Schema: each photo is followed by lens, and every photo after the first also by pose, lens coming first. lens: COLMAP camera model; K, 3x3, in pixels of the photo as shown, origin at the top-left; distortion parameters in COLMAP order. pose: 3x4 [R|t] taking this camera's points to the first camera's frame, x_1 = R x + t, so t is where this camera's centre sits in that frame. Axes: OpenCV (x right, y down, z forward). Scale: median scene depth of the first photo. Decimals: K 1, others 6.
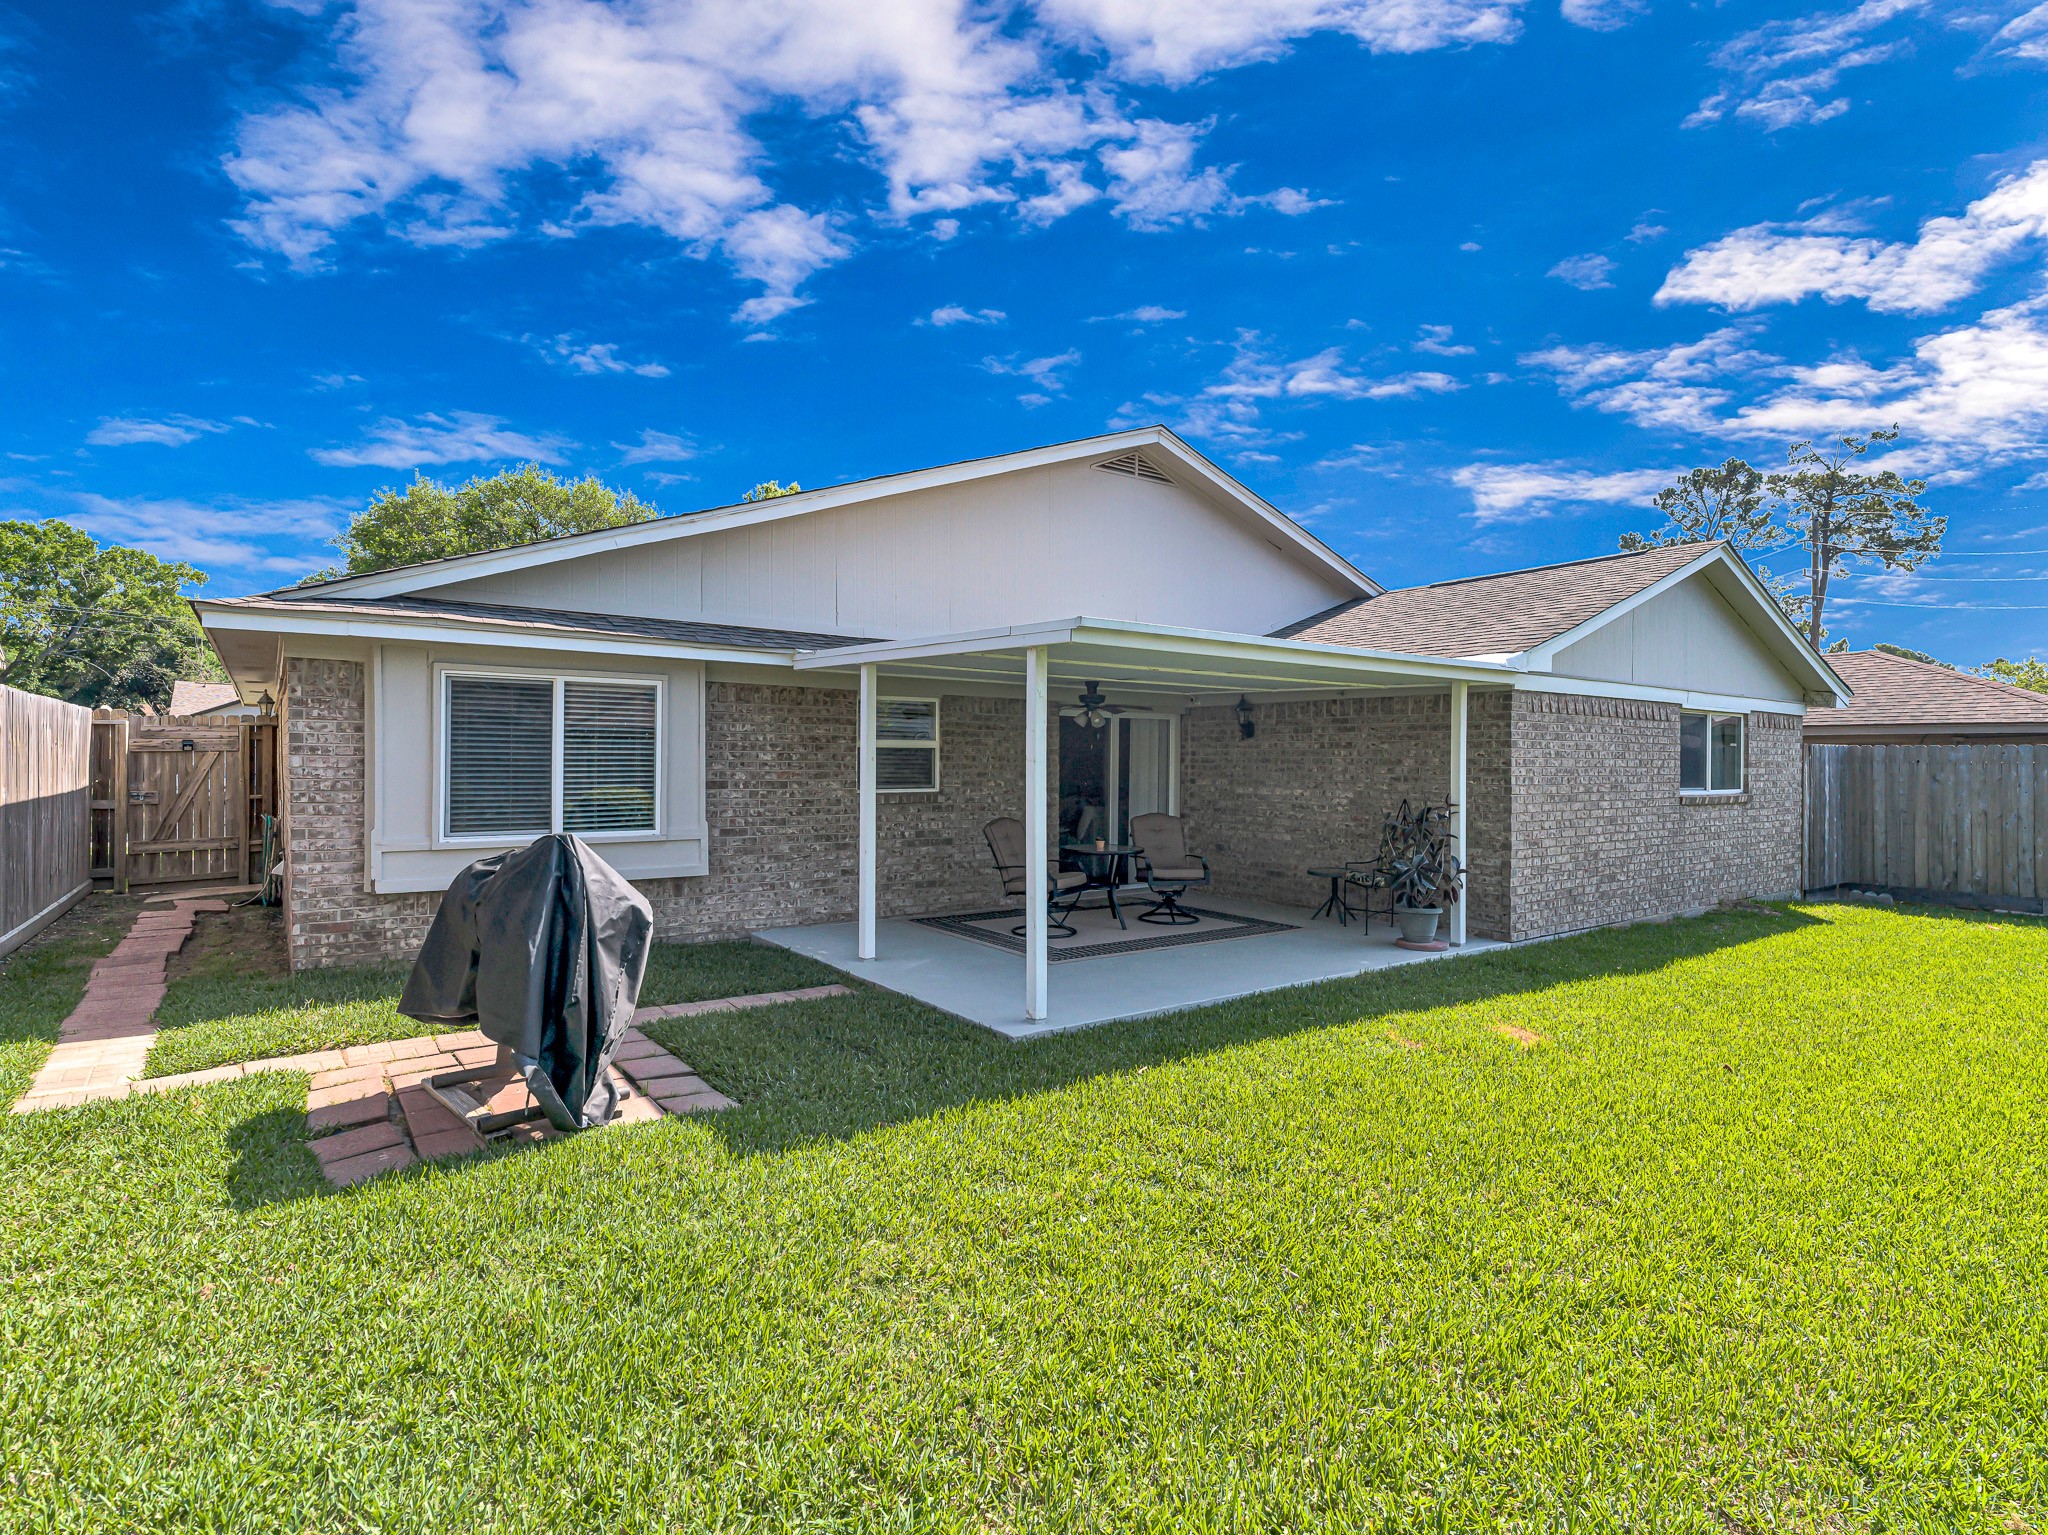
lens RADIAL K [[1020.9, 0, 1024.0], [0, 1020.9, 767.5], [0, 0, 1]] dist [0.000435, -0.000144]
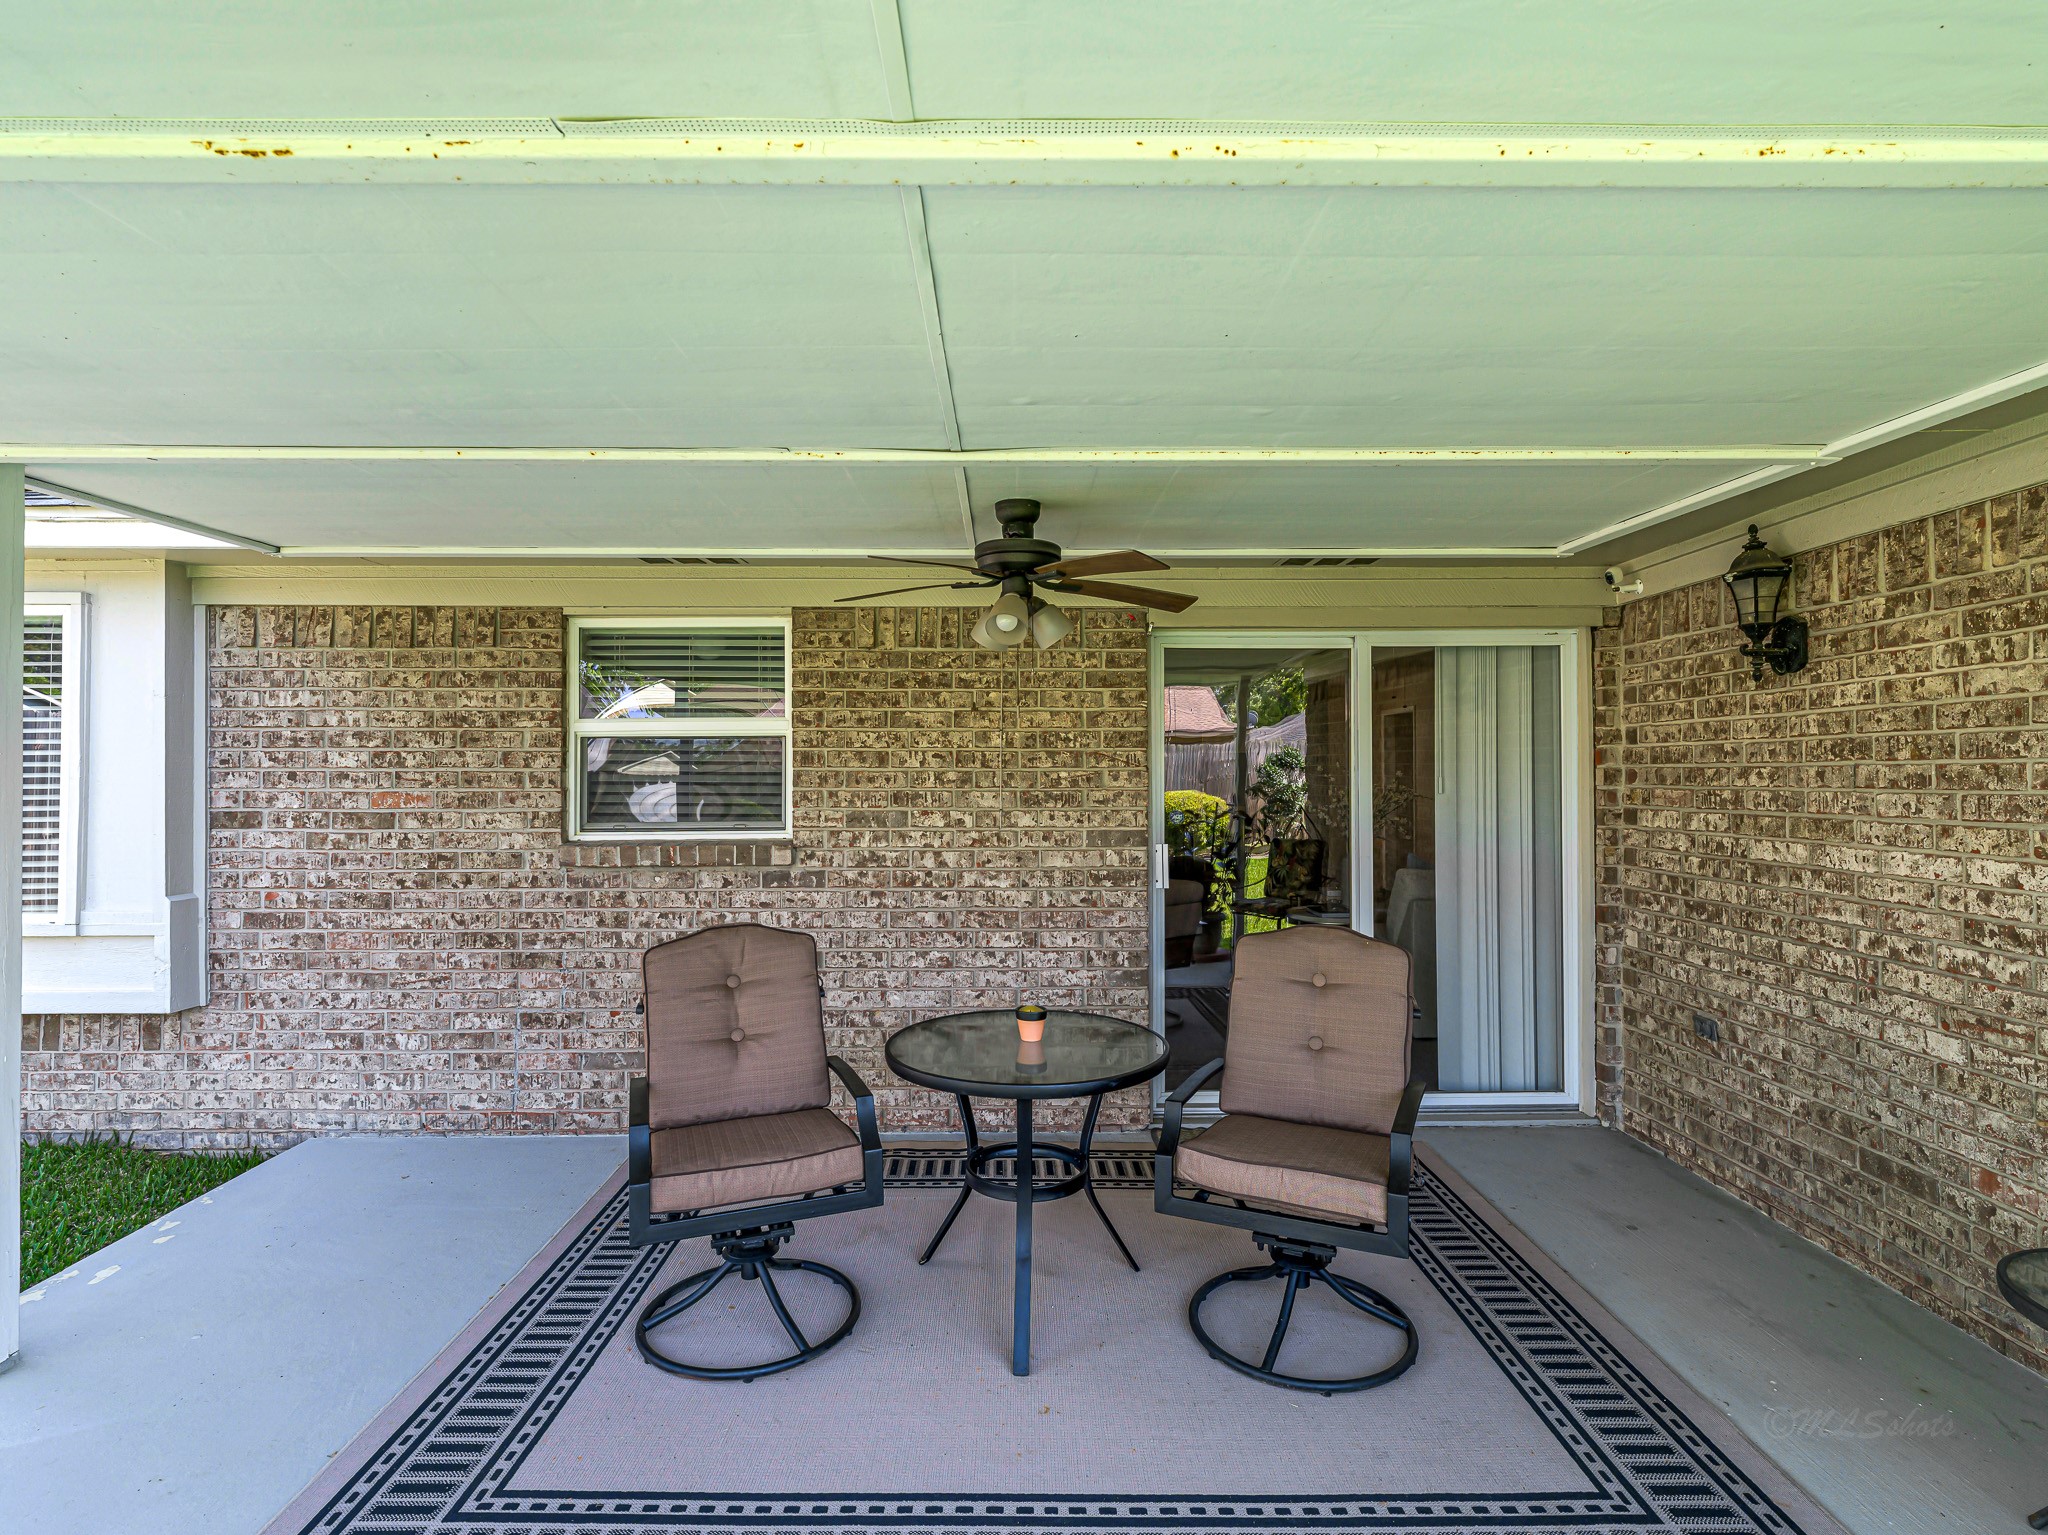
lens RADIAL K [[1020.9, 0, 1024.0], [0, 1020.9, 767.5], [0, 0, 1]] dist [0.000435, -0.000144]
pose [[0.810221, -0.014873, -0.585936, 0.260158], [0.004816, 0.999813, -0.018719, 0.002904], [0.586105, 0.012345, 0.810141, 0.773699]]
